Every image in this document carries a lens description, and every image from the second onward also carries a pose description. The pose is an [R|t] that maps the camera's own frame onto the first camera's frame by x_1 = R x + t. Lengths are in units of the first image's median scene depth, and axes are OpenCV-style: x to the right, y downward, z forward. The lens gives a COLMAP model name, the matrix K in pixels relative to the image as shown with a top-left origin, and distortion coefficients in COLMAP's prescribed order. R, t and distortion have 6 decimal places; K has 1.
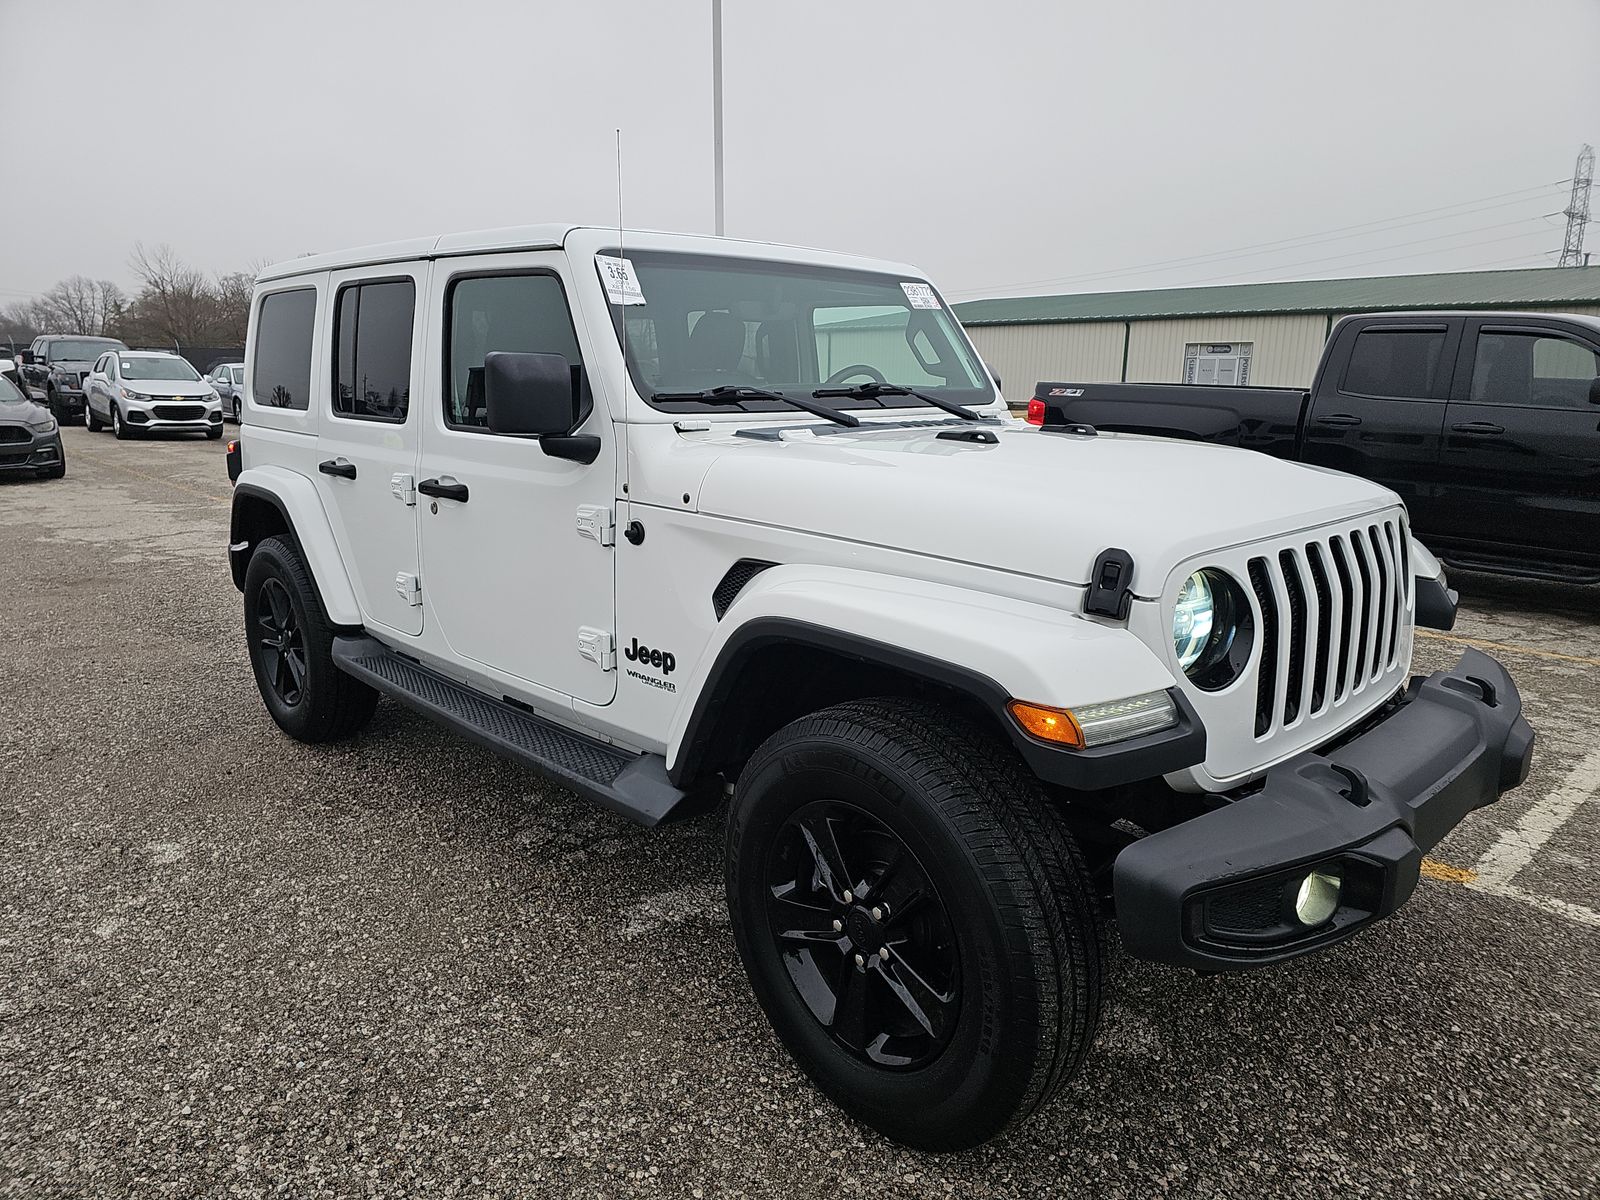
lens RADIAL K [[1058.6, 0, 800.0], [0, 1058.6, 600.0], [0, 0, 1]] dist [0.001881, -0.000064]
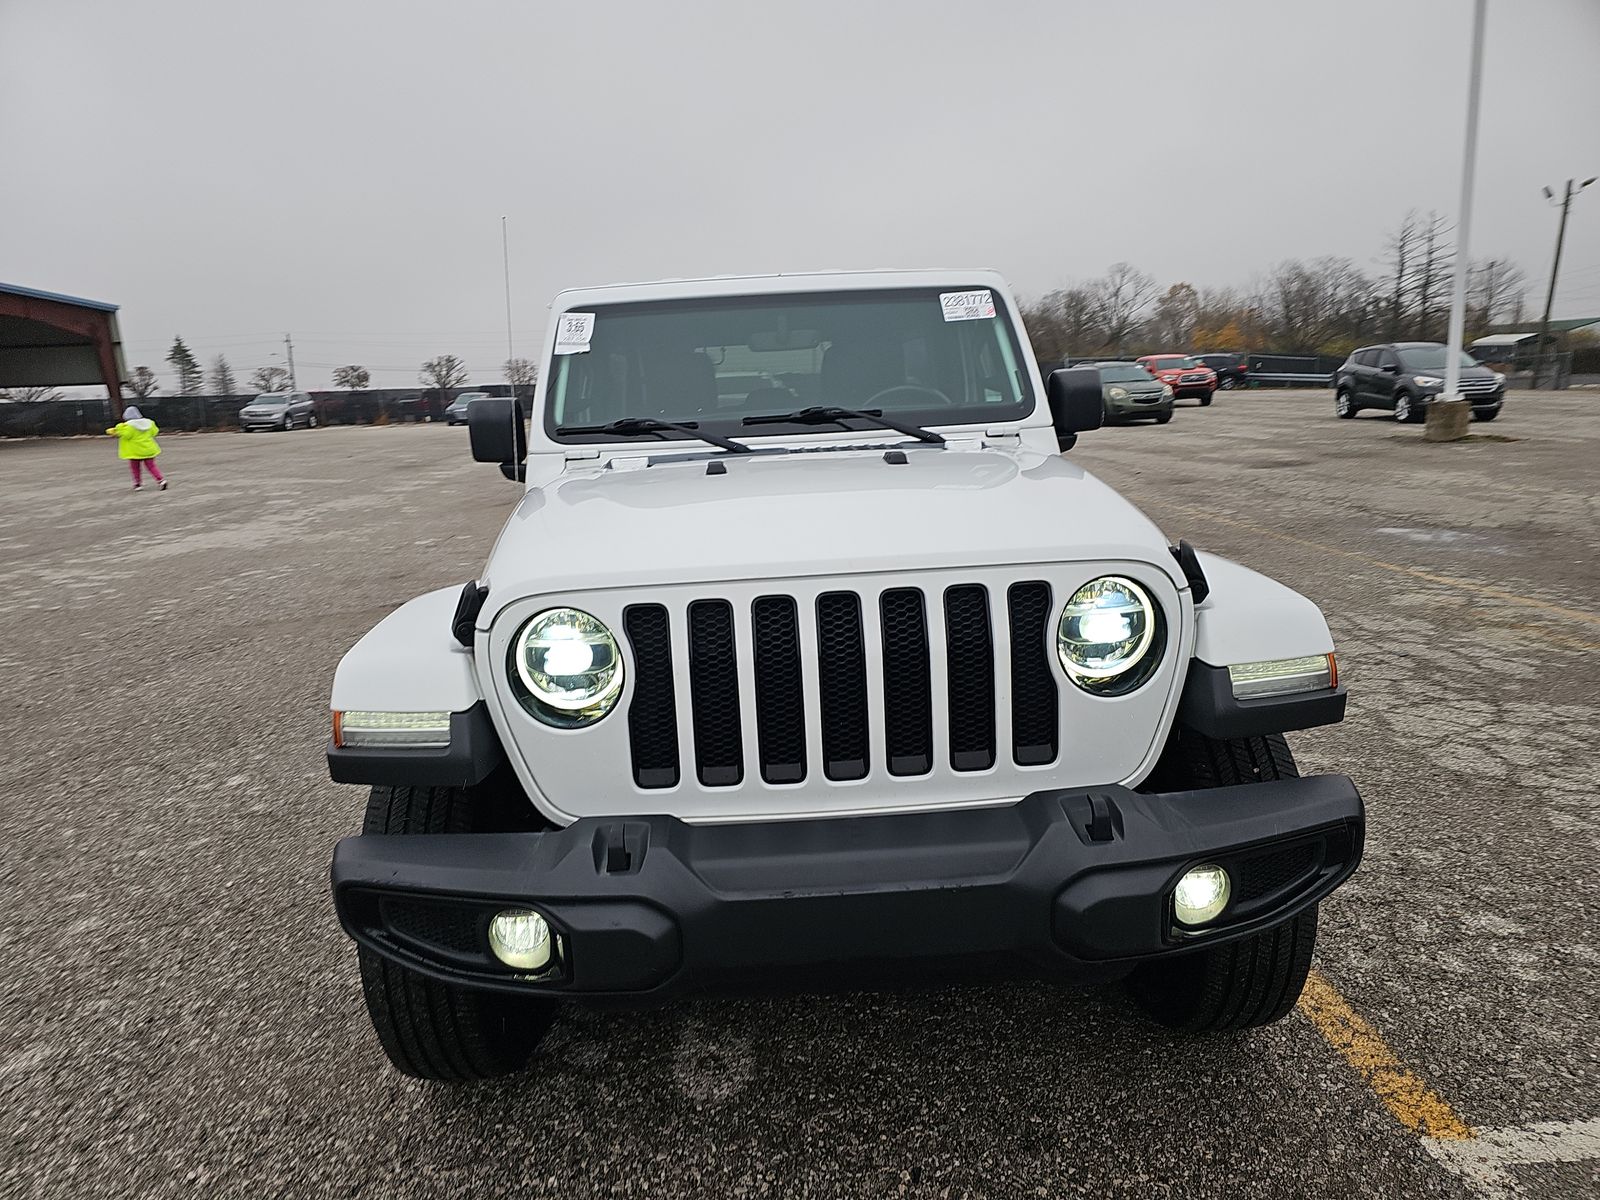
lens RADIAL K [[1082.1, 0, 744.7], [0, 1082.1, 592.7], [0, 0, 1]] dist [0.003463, 0.001431]
pose [[0.744351, 0.091352, -0.661511, 0.787572], [-0.088455, 0.995358, 0.037922, -0.068165], [0.661904, 0.030287, 0.748976, 0.204391]]
